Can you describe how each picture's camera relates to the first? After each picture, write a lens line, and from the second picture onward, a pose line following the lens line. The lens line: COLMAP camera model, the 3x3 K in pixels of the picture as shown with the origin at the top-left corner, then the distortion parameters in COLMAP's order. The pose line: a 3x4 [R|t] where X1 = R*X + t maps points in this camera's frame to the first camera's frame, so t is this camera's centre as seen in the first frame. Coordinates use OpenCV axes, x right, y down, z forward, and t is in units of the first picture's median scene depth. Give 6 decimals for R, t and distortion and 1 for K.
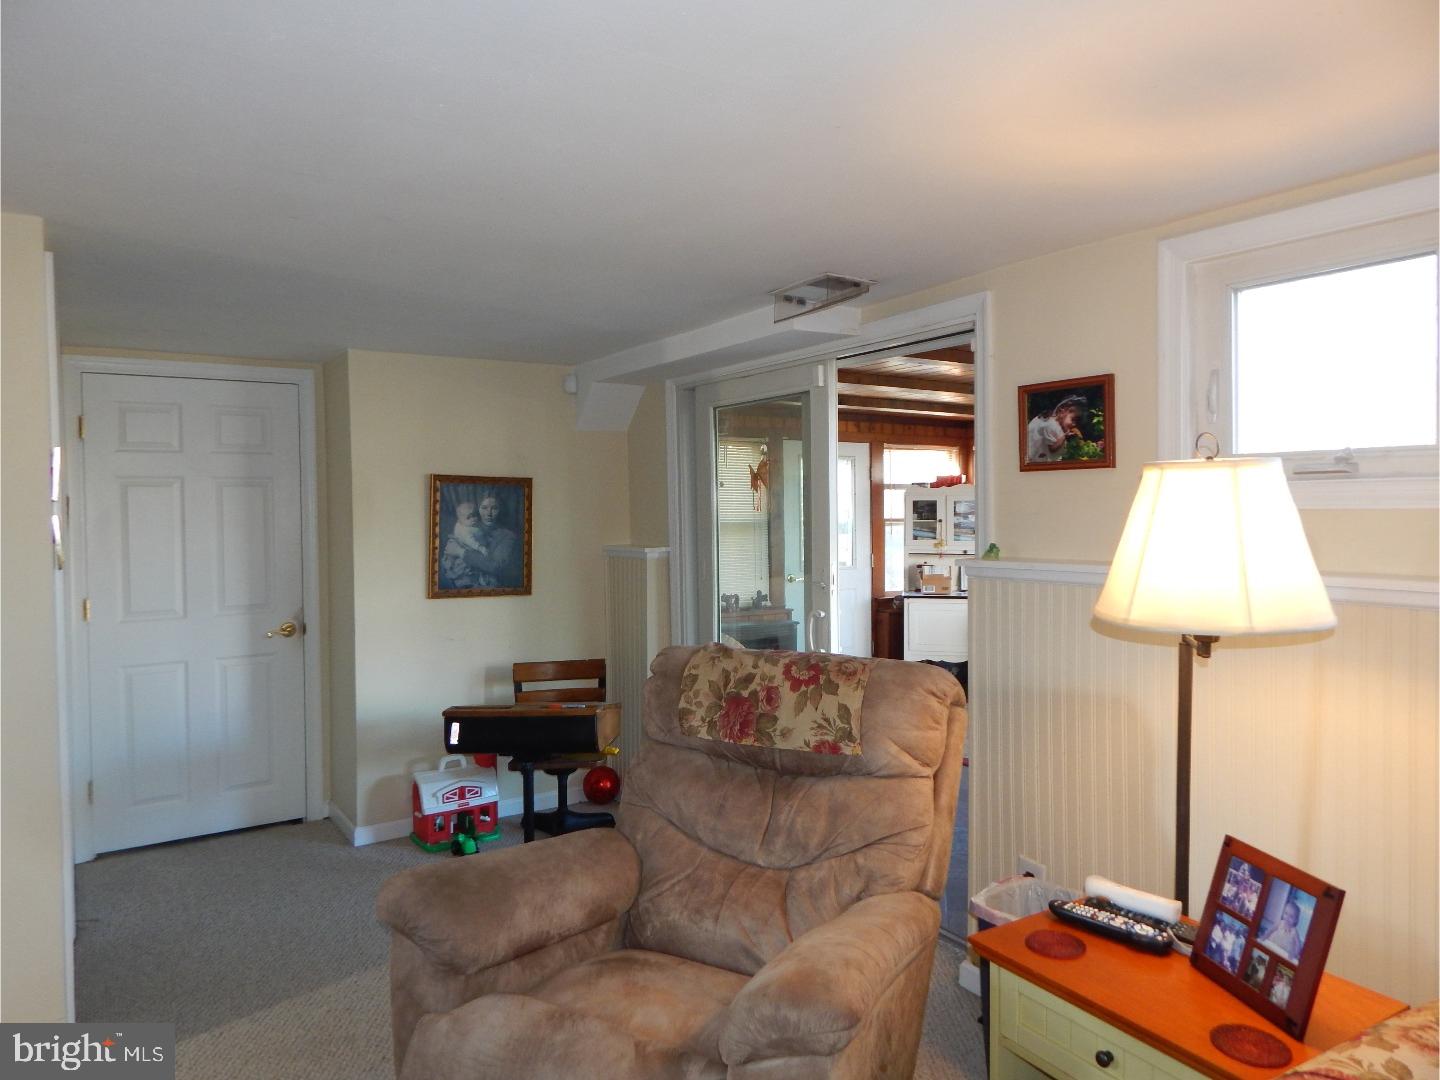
lens RADIAL K [[945.8, 0, 726.4], [0, 945.8, 535.6], [0, 0, 1]] dist [0.014977, -0.004326]
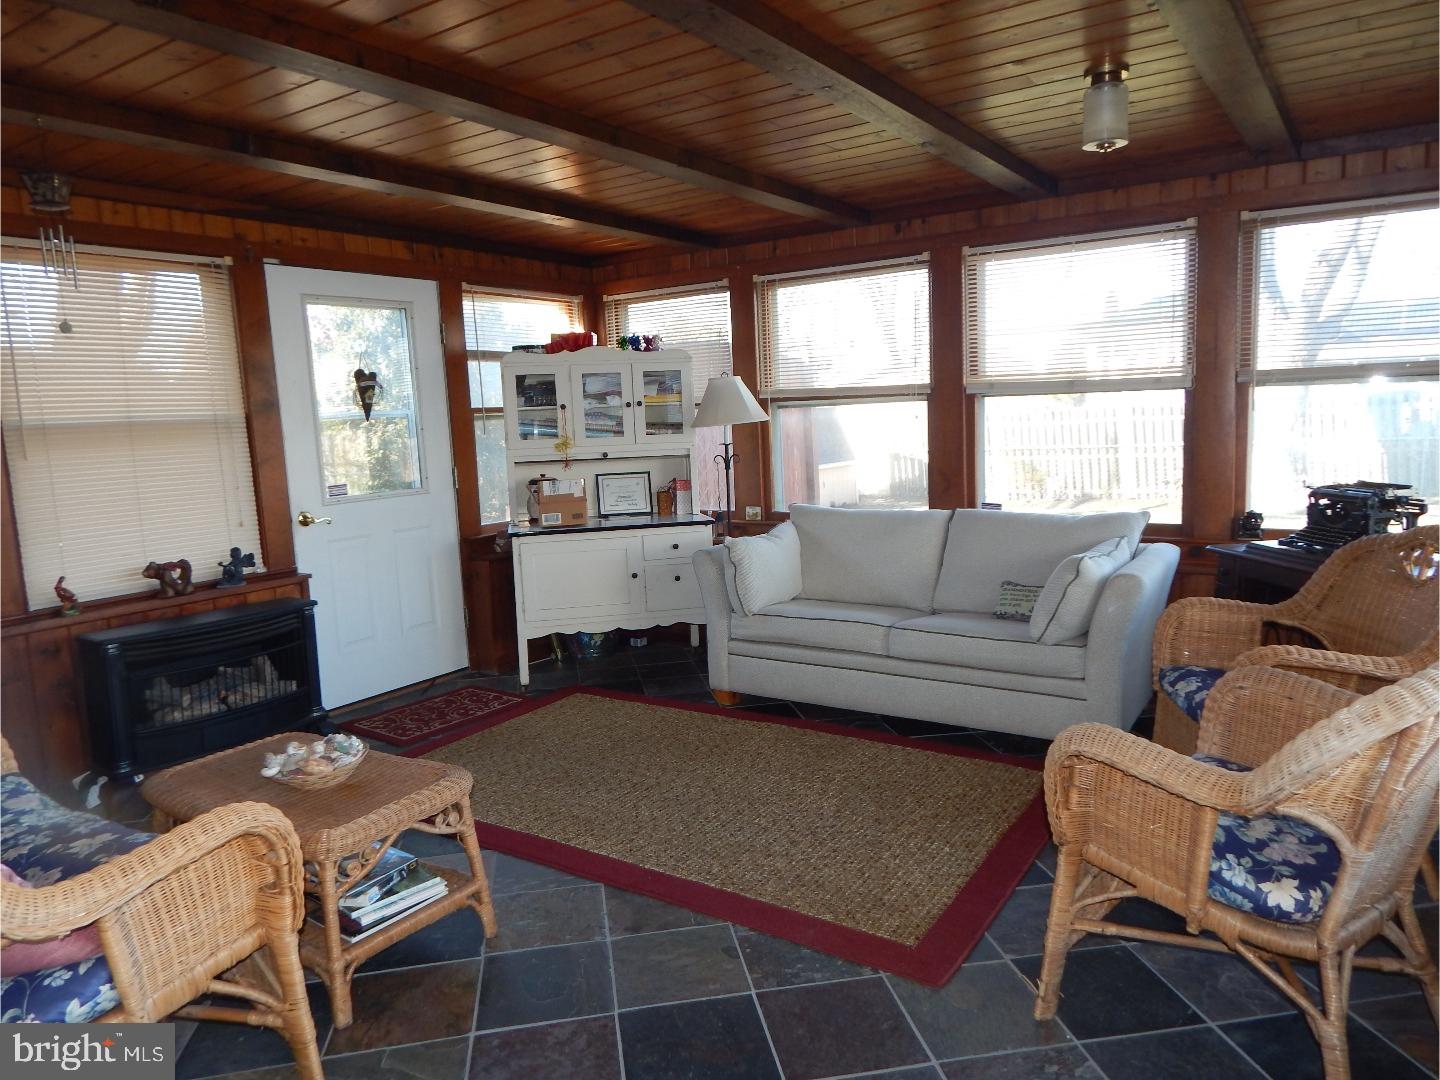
lens RADIAL K [[945.8, 0, 728.0], [0, 945.8, 539.4], [0, 0, 1]] dist [0.014977, -0.004326]
pose [[0.921877, -0.086193, 0.377775, 0.084500], [0.046937, 0.992606, 0.111934, 0.006173], [-0.384630, -0.085458, 0.919107, 0.381617]]
